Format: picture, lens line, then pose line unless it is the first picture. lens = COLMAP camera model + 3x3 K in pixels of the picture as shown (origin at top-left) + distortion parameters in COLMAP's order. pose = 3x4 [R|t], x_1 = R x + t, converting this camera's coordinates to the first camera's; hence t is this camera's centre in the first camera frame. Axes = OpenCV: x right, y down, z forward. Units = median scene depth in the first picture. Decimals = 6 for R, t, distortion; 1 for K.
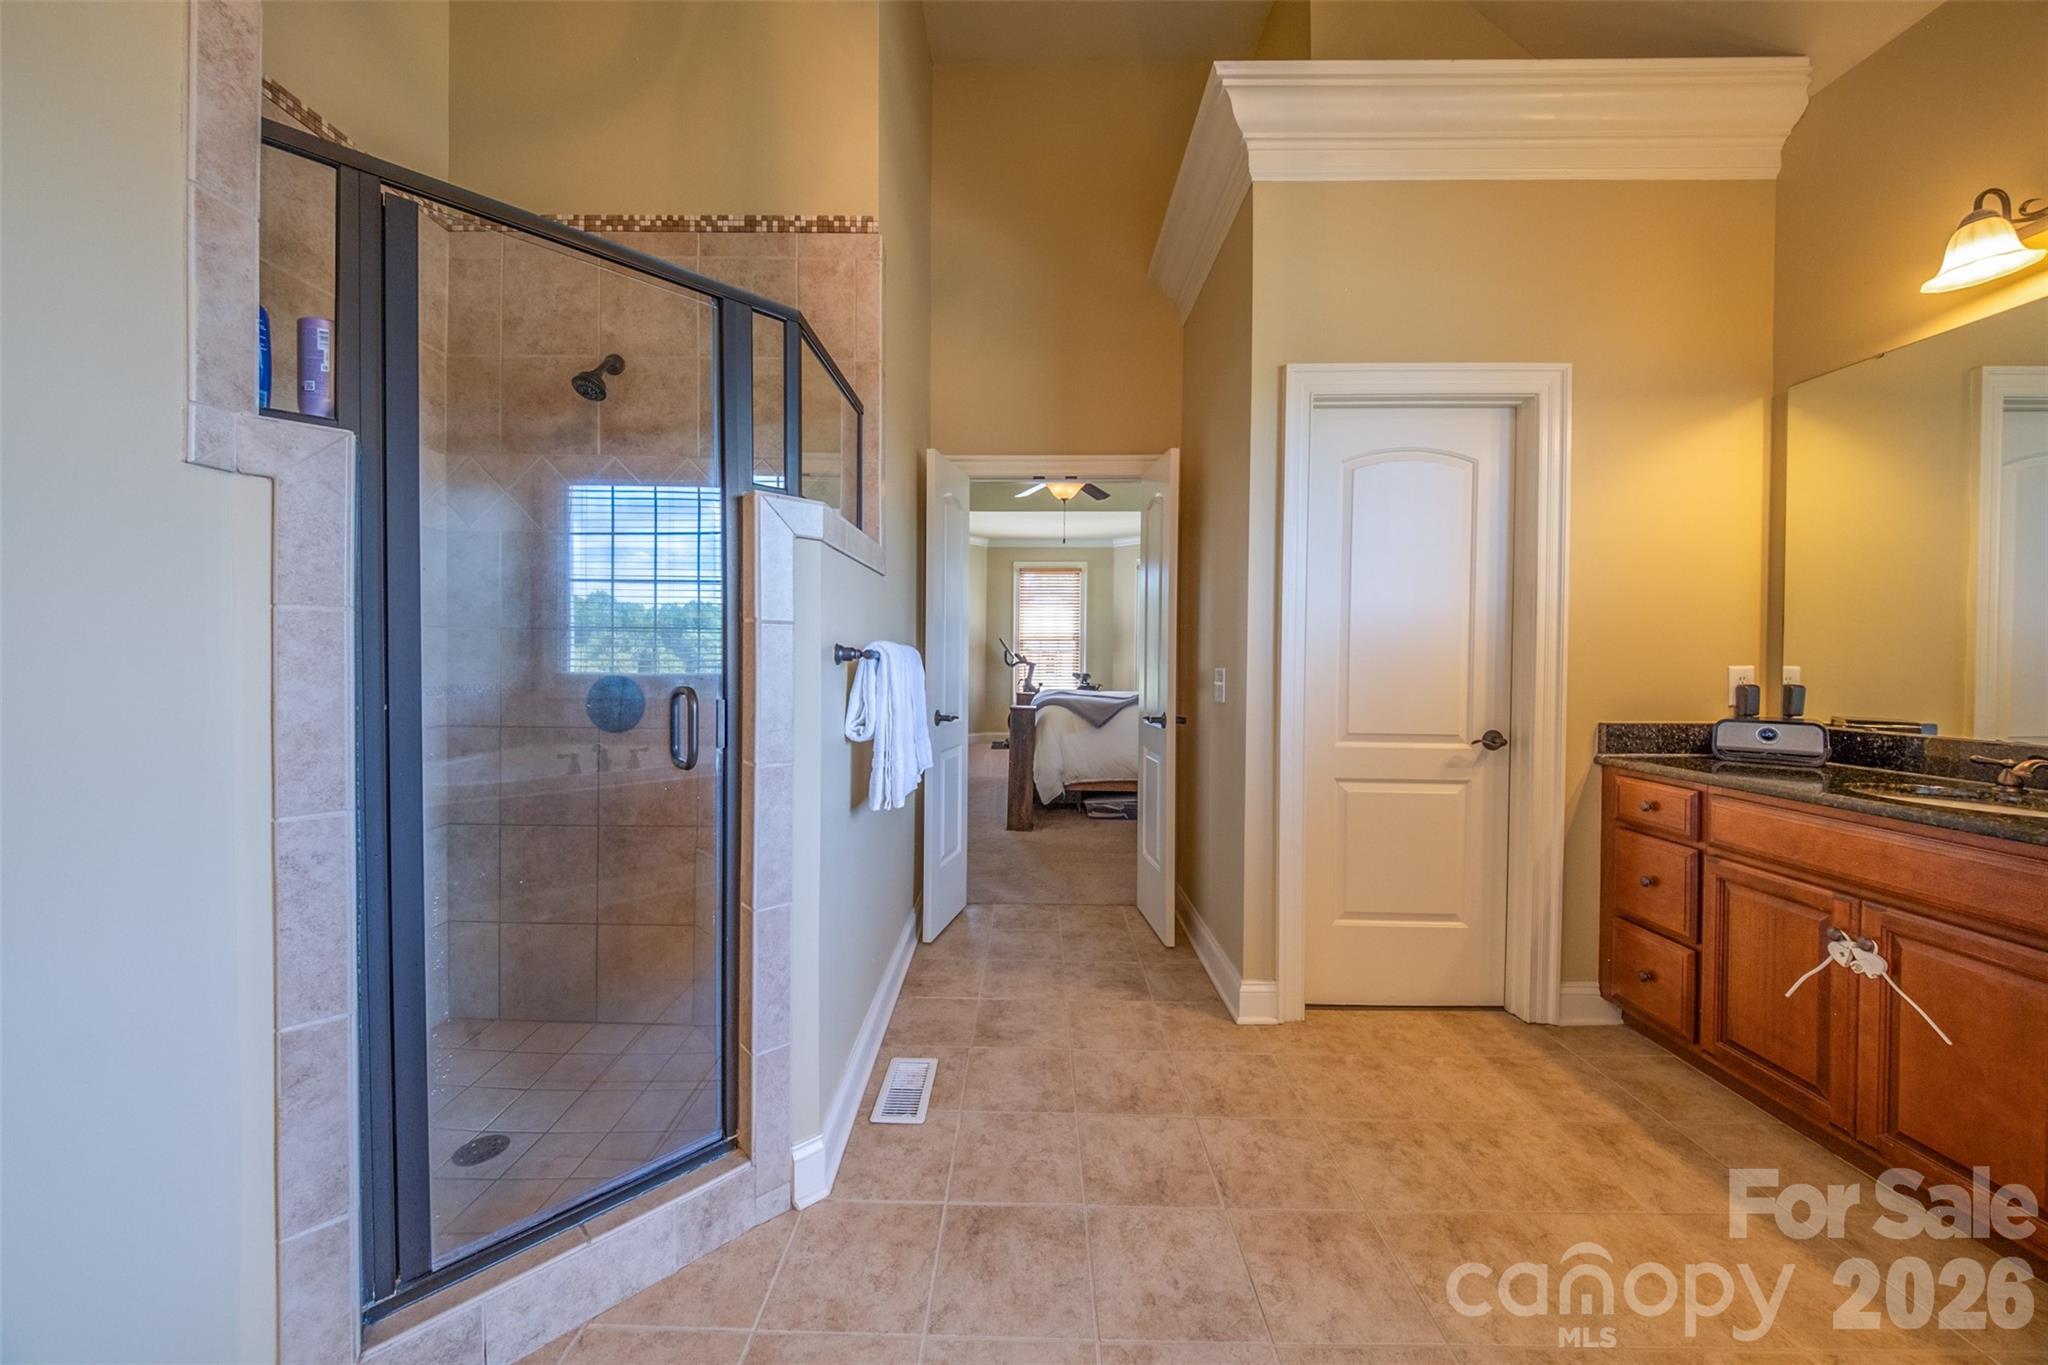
lens RADIAL K [[710.6, 0, 1019.0], [0, 710.6, 668.8], [0, 0, 1]] dist [-0.001595, -0.000335]
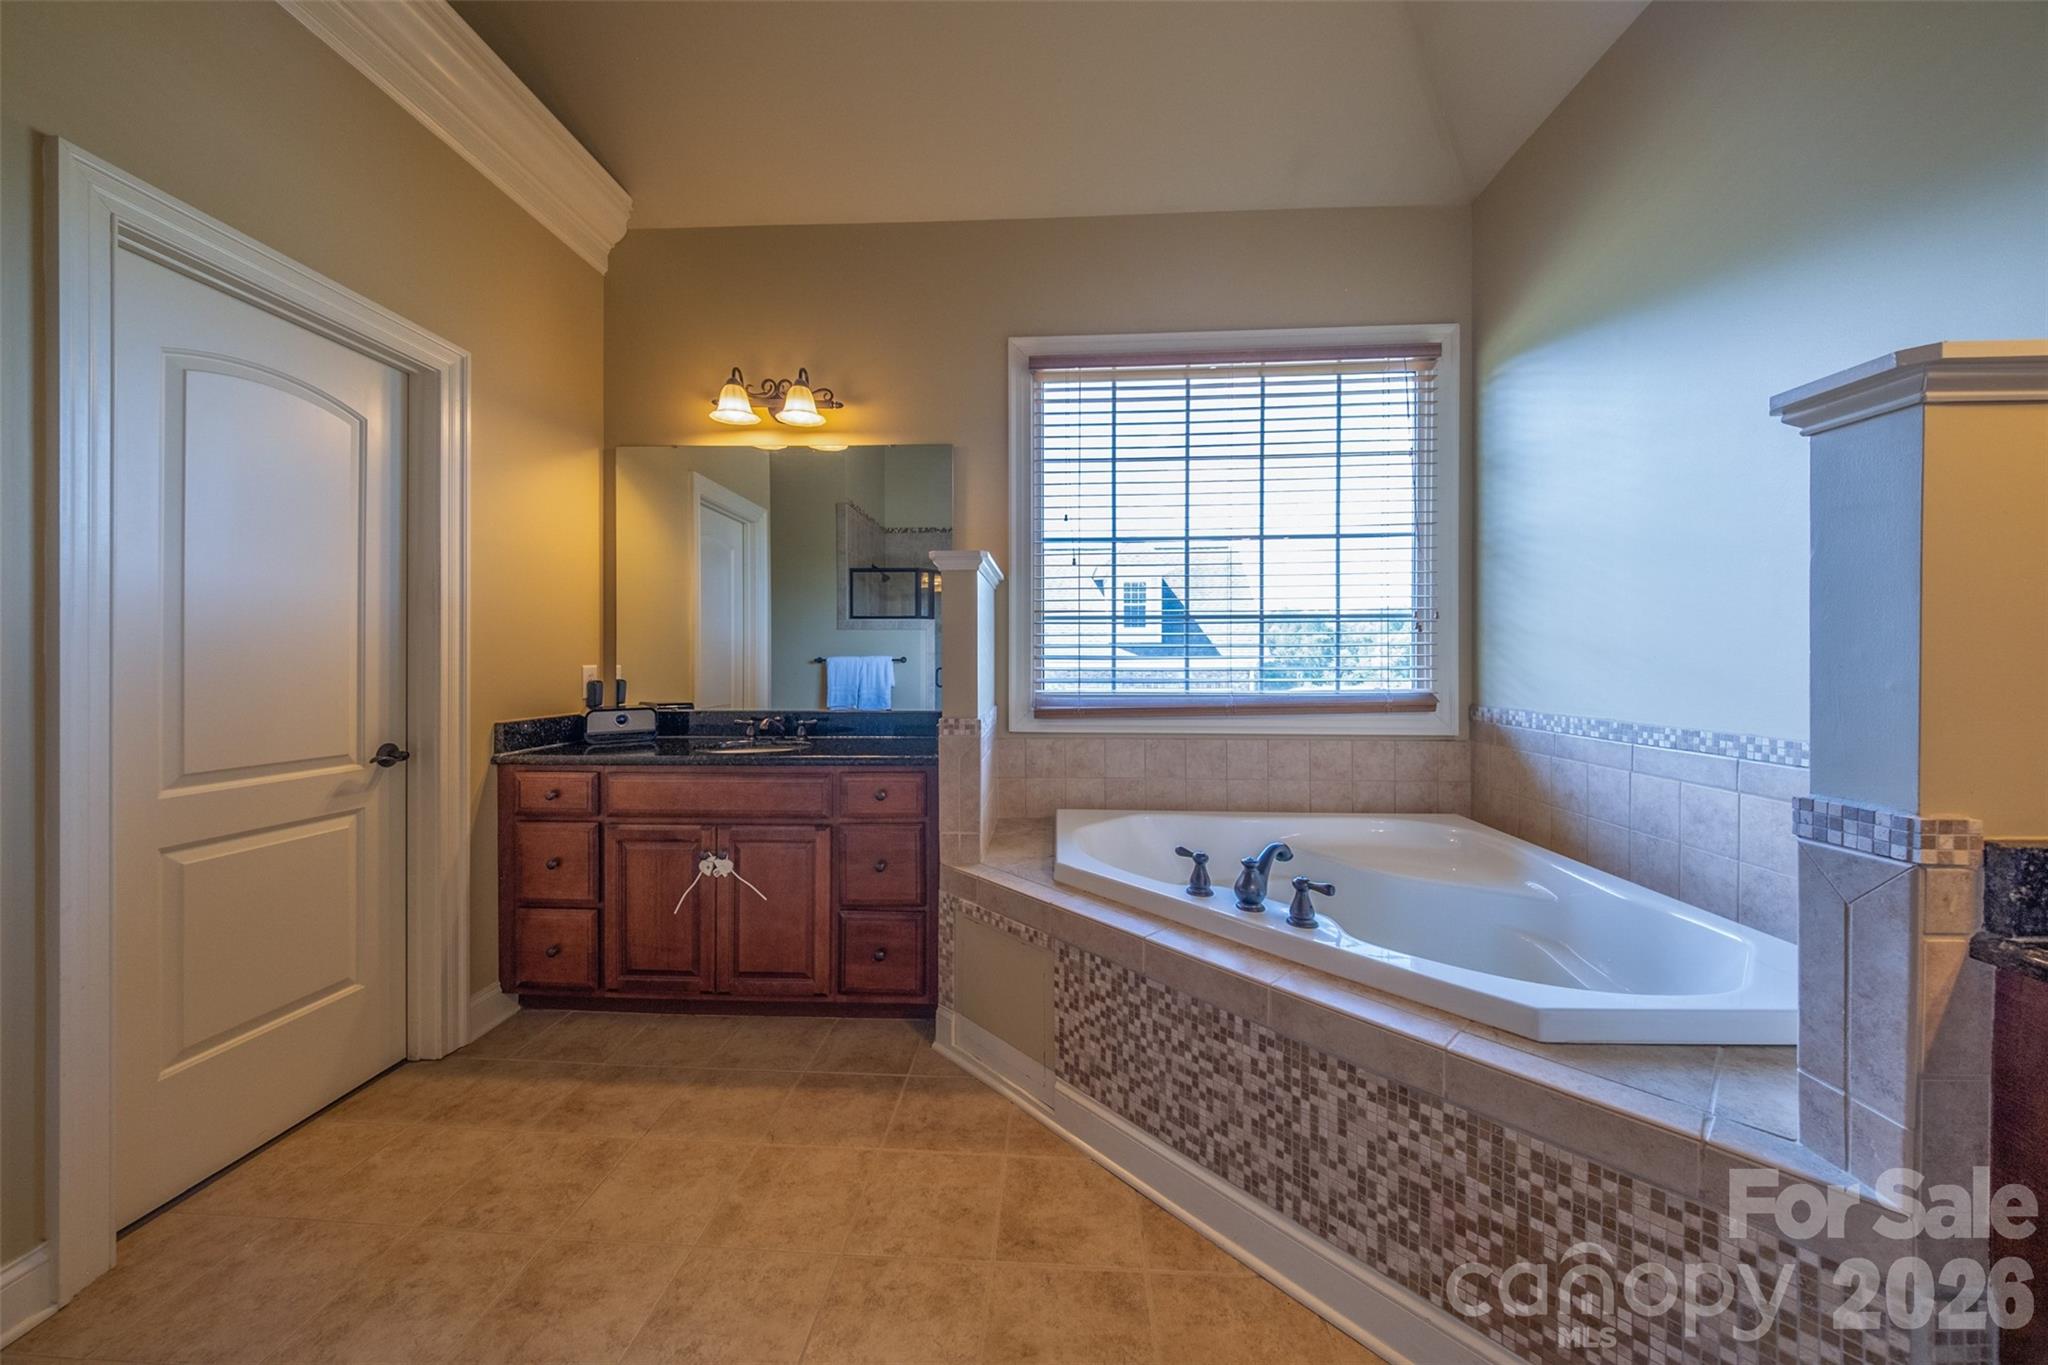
lens RADIAL K [[710.6, 0, 1020.9], [0, 710.6, 665.7], [0, 0, 1]] dist [-0.001595, -0.000335]
pose [[0.046530, -0.008639, 0.998880, -0.162842], [0.014163, 0.999868, 0.007988, -0.002505], [-0.998816, 0.013775, 0.046646, 0.220640]]
